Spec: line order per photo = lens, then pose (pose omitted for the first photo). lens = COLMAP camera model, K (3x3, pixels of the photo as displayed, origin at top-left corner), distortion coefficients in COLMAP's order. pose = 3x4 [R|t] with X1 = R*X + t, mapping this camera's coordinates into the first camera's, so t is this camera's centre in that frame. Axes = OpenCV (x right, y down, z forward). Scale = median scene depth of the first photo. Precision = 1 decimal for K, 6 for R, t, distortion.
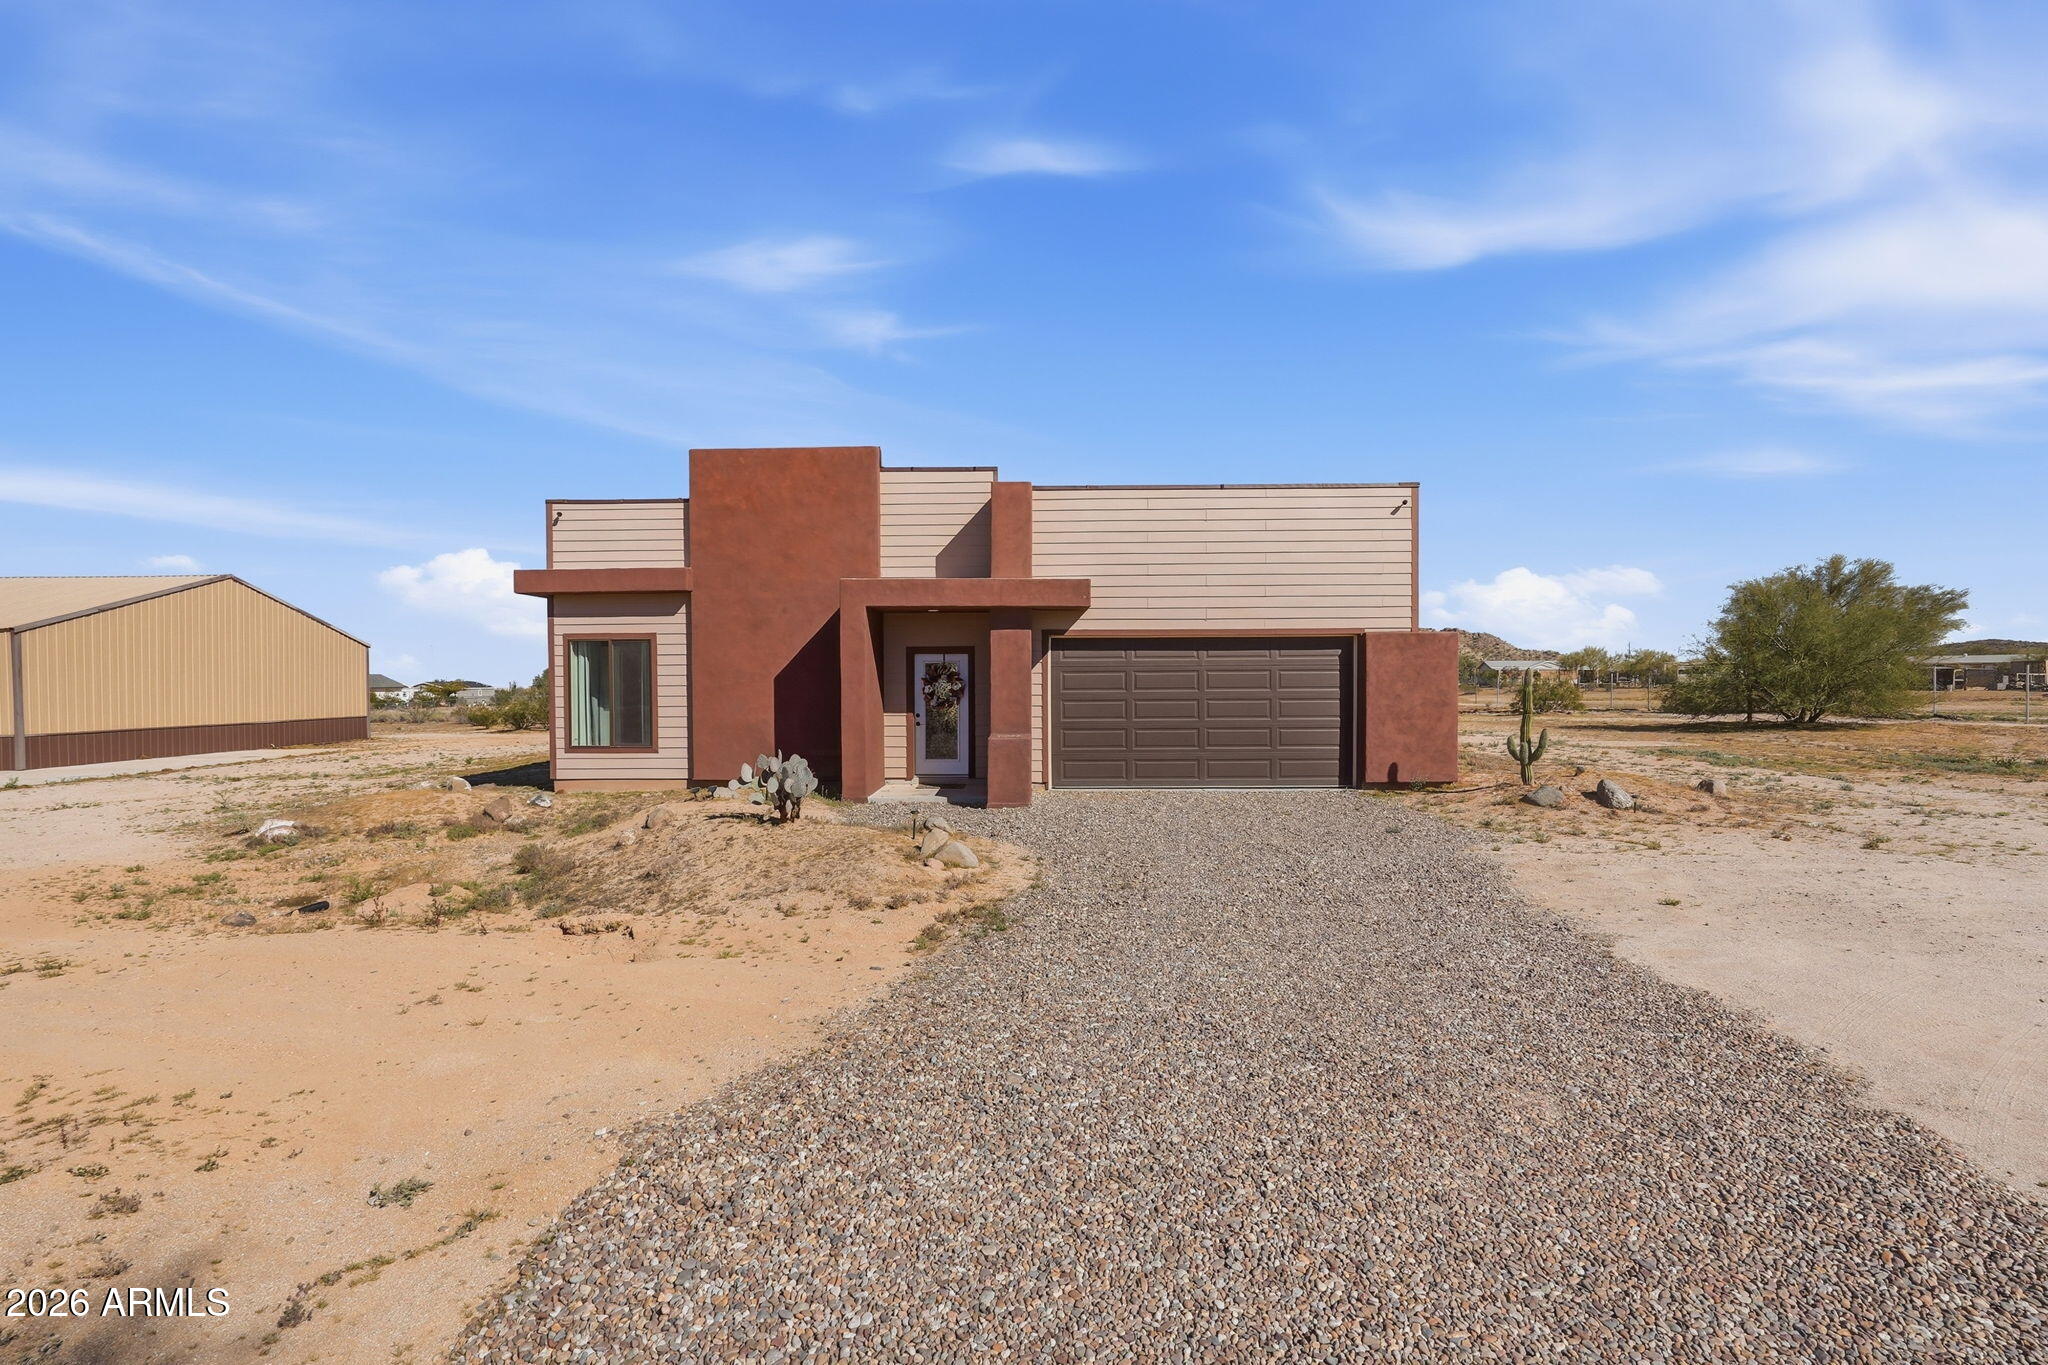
lens RADIAL K [[916.2, 0, 1024.0], [0, 916.2, 682.5], [0, 0, 1]] dist [-0.013763, 0.006107]
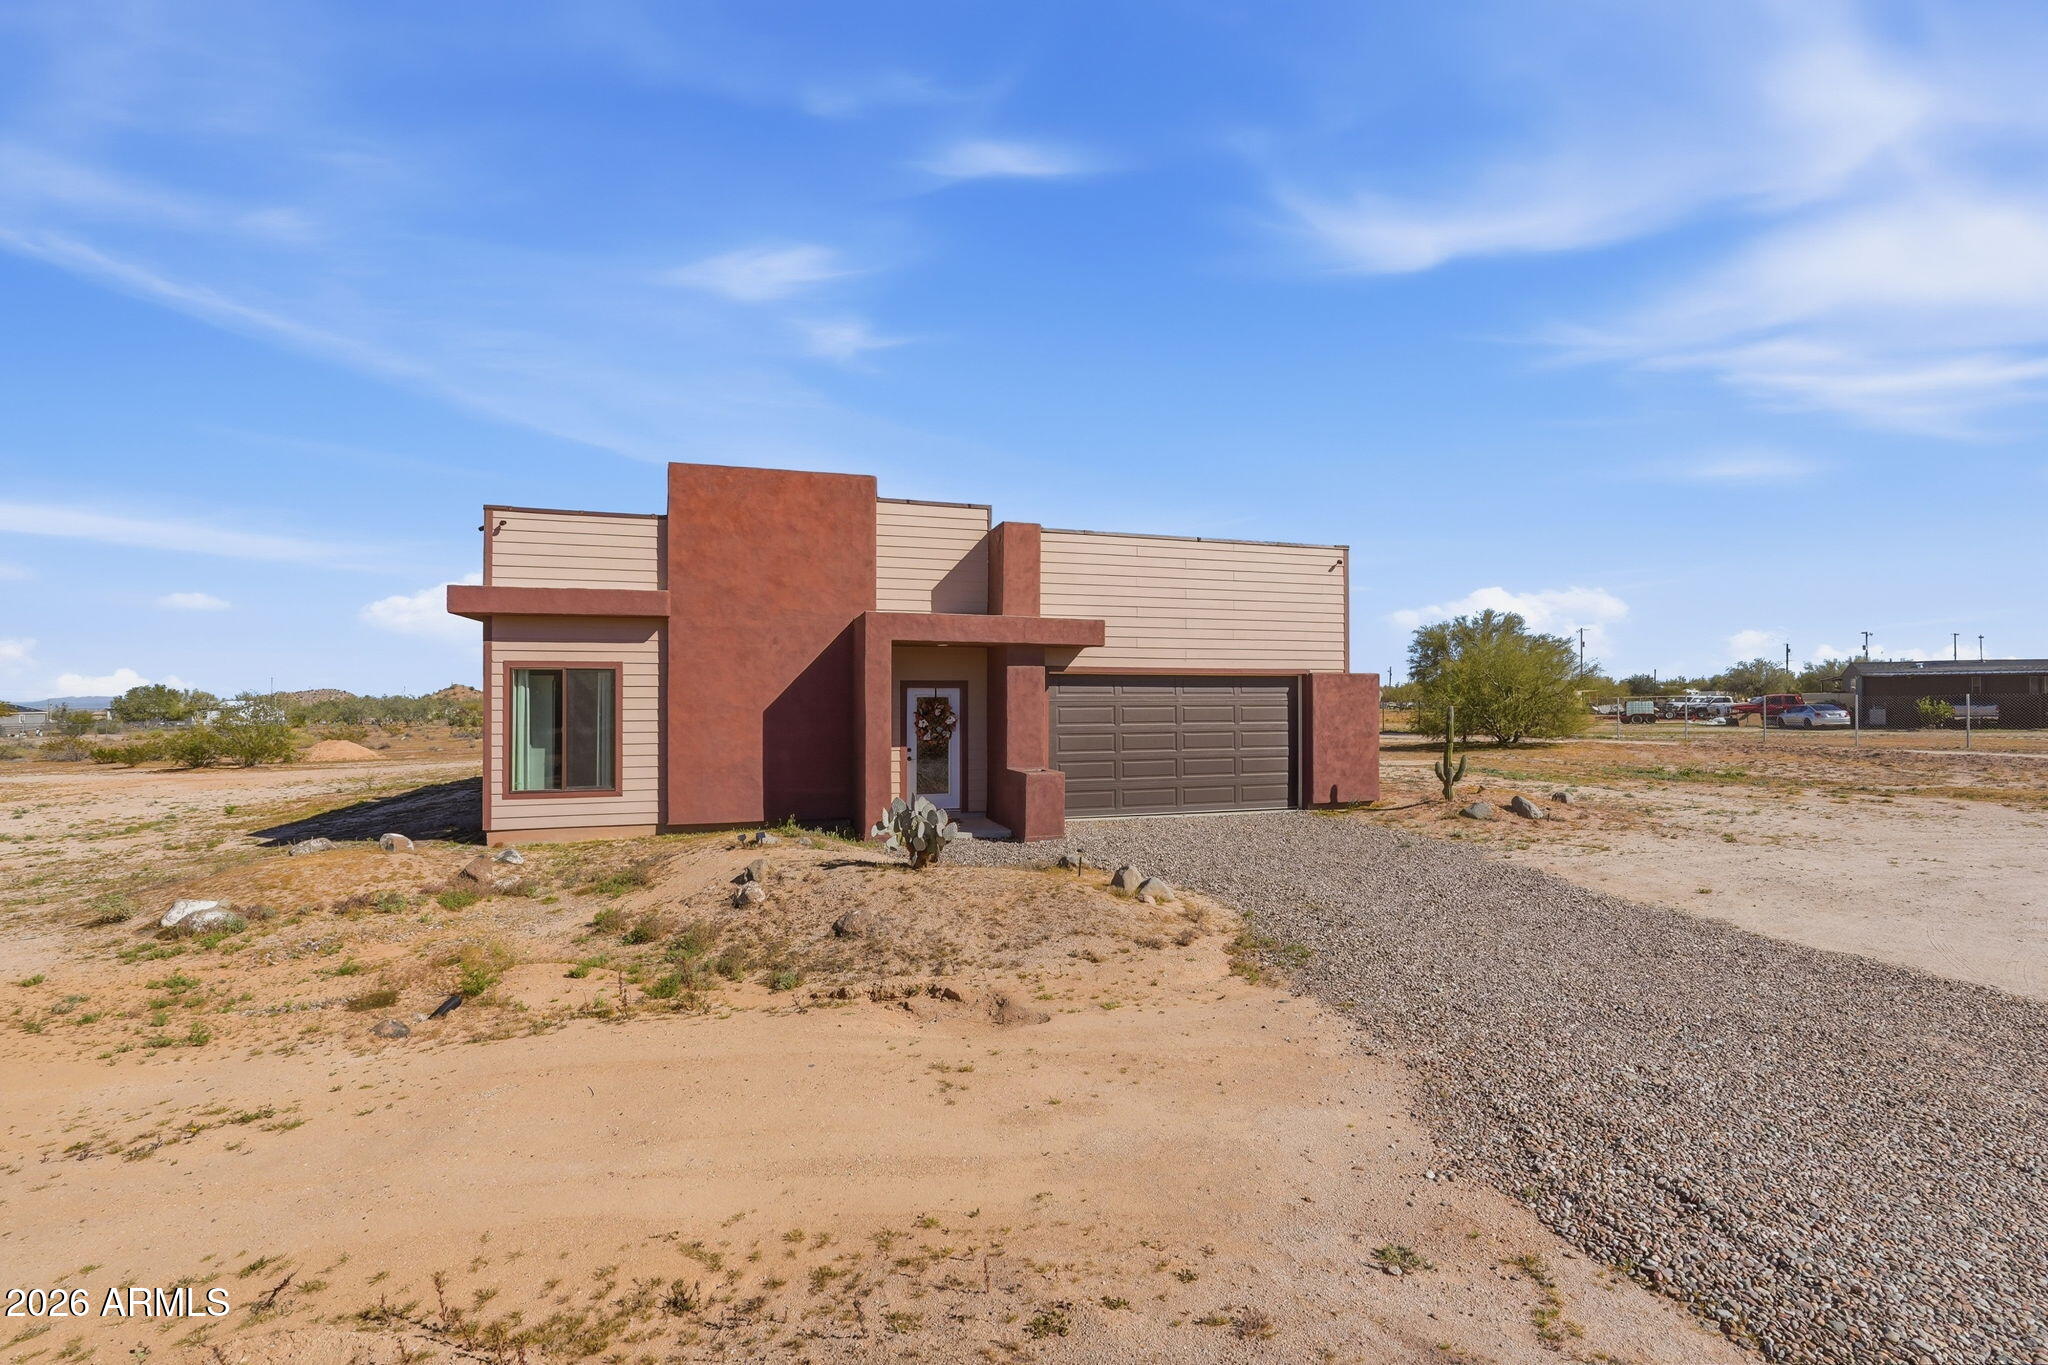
lens RADIAL K [[904.4, 0, 1024.0], [0, 904.4, 682.5], [0, 0, 1]] dist [-0.005854, 0.001262]
pose [[0.947235, 0.009734, 0.320391, -0.317590], [-0.002117, 0.999707, -0.024113, -0.013773], [-0.320532, 0.022162, 0.946979, 0.036130]]
